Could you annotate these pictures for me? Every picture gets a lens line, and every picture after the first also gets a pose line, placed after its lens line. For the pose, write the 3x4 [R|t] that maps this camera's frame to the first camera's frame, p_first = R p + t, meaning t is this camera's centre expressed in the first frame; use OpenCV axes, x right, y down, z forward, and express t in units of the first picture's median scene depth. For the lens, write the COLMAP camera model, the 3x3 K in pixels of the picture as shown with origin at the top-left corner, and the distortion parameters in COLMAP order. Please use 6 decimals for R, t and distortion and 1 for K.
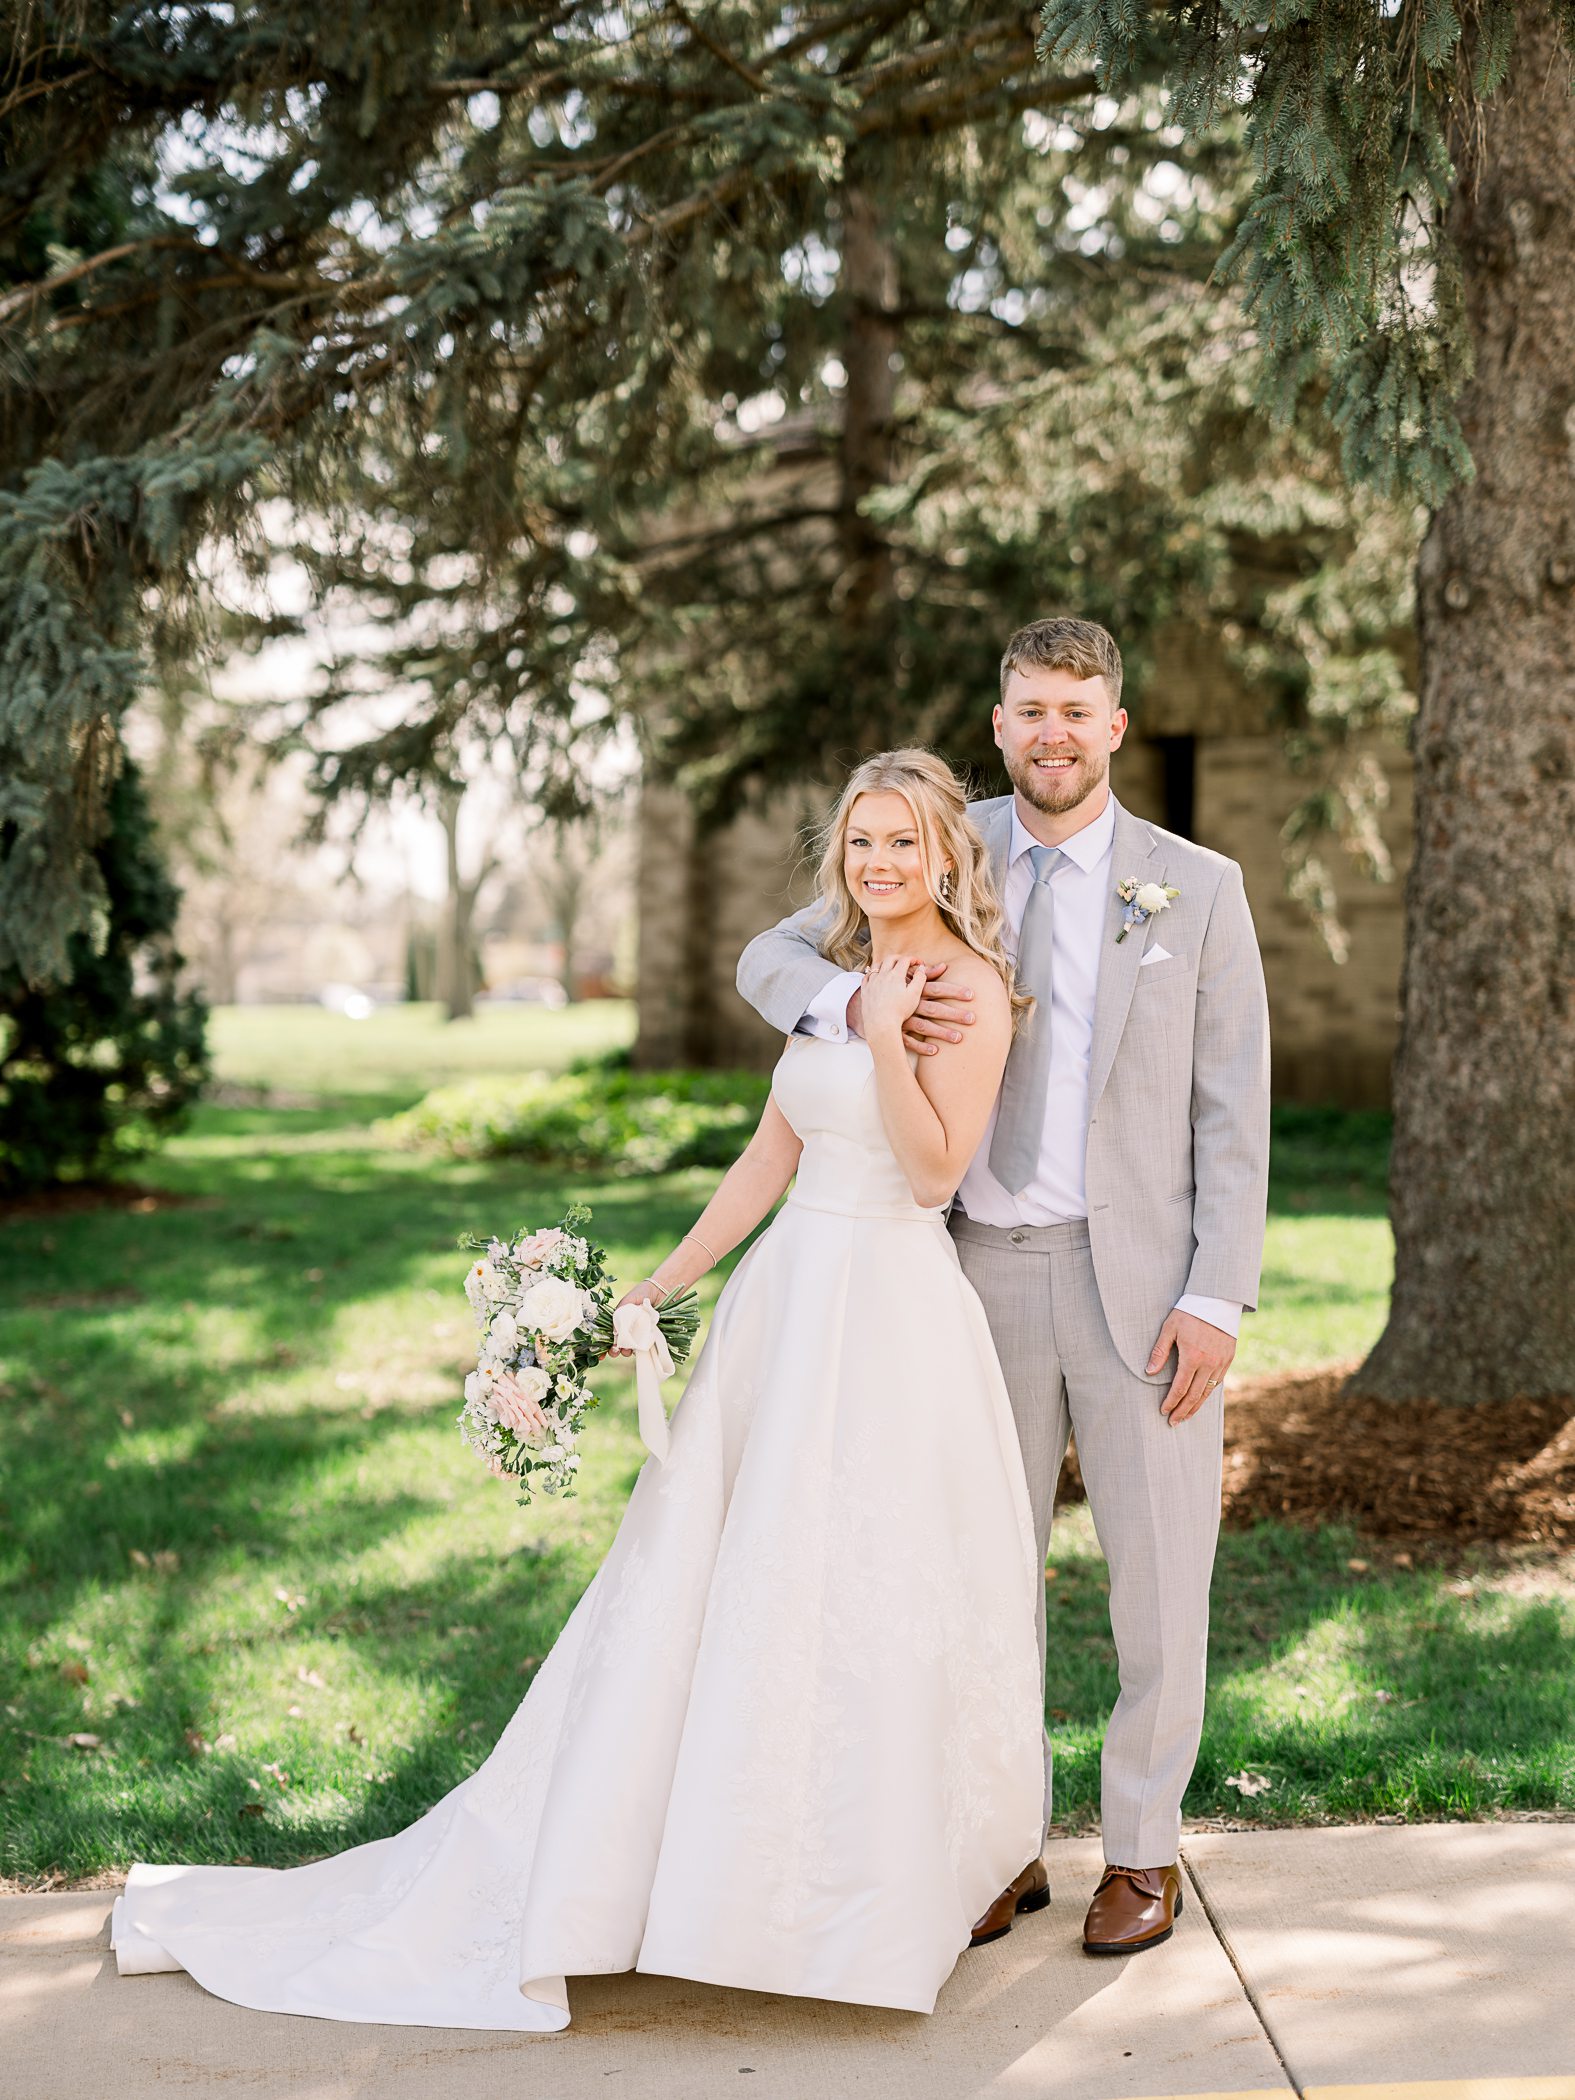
lens RADIAL K [[3879.0, 0, 805.7], [0, 3879.0, 1074.1], [0, 0, 1]] dist [0.063138, 0.000000]
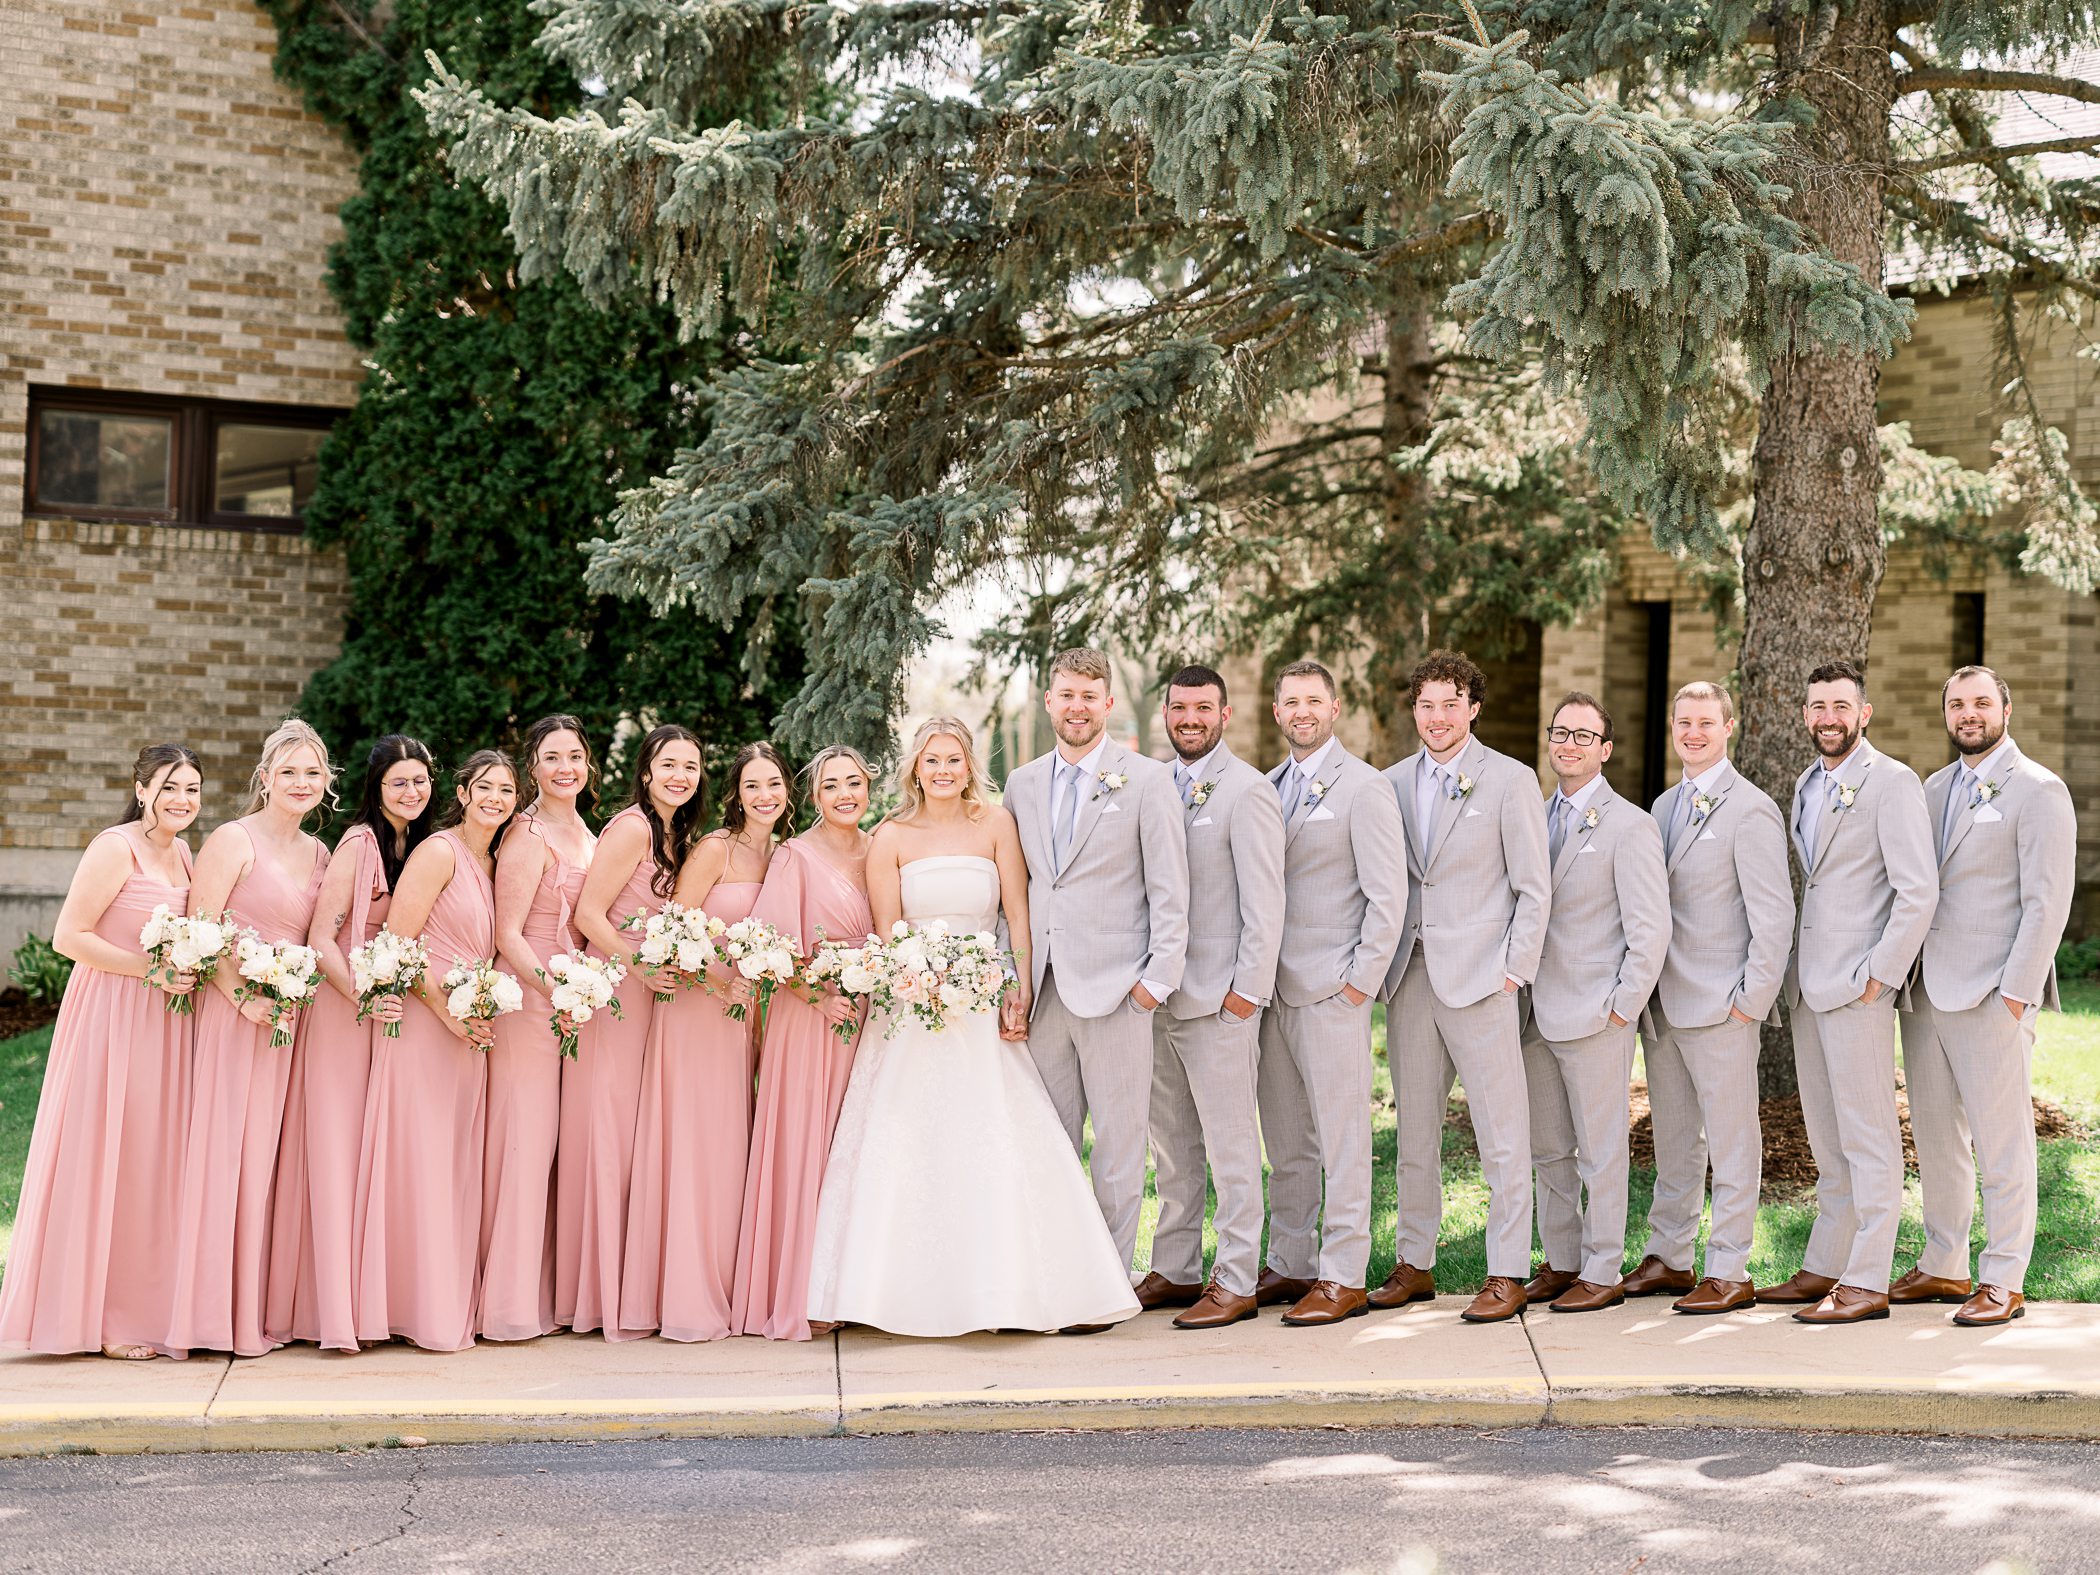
lens RADIAL K [[3858.9, 0, 1052.1], [0, 3858.9, 792.4], [0, 0, 1]] dist [-0.051694, 0.000000]
pose [[0.996326, 0.023377, -0.082391, 0.014179], [-0.024836, 0.999551, -0.016738, -0.003270], [0.081963, 0.018723, 0.996459, -0.528769]]
